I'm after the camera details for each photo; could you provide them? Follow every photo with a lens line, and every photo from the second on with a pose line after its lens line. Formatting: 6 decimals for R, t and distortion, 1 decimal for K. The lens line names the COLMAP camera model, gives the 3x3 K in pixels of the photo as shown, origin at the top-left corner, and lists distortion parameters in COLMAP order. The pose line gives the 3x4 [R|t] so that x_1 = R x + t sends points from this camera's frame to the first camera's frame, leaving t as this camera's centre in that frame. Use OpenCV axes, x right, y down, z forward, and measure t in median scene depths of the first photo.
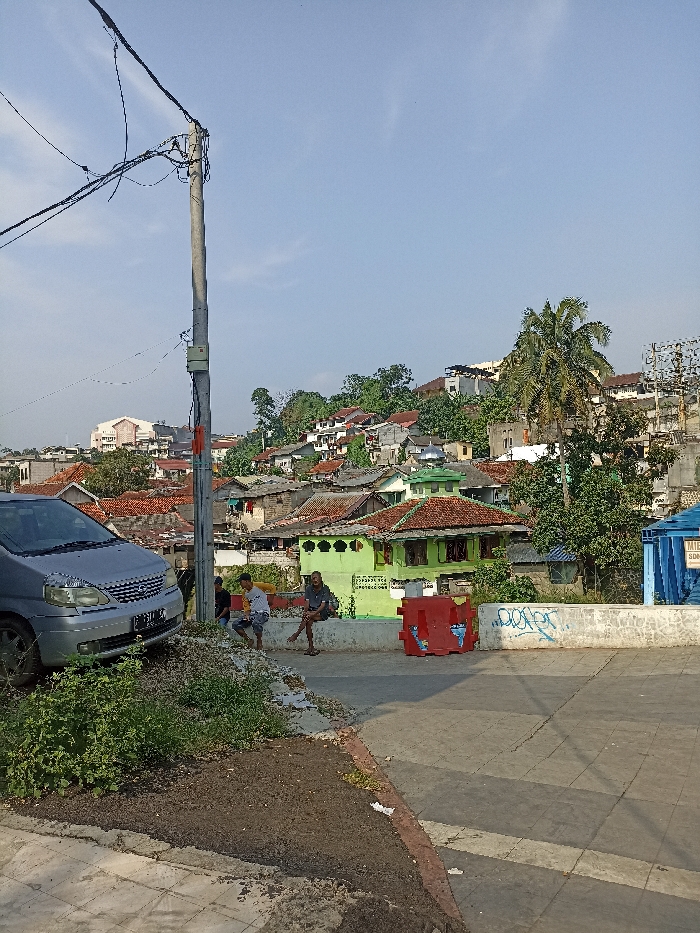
lens RADIAL K [[686.3, 0, 356.2], [0, 686.3, 469.8], [0, 0, 1]] dist [0.022220, -0.007740]
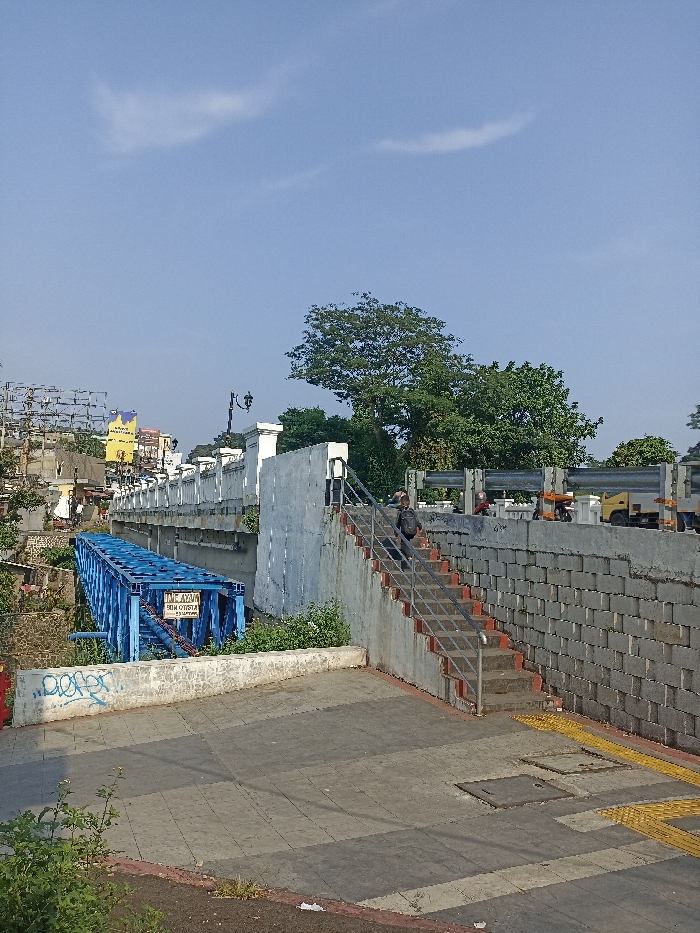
lens RADIAL K [[686.3, 0, 353.9], [0, 686.3, 460.8], [0, 0, 1]] dist [0.022220, -0.007740]
pose [[0.620342, 0.140214, 0.771697, -0.272210], [-0.082688, 0.990100, -0.113426, -0.005085], [-0.779961, 0.006553, 0.625794, 0.129437]]
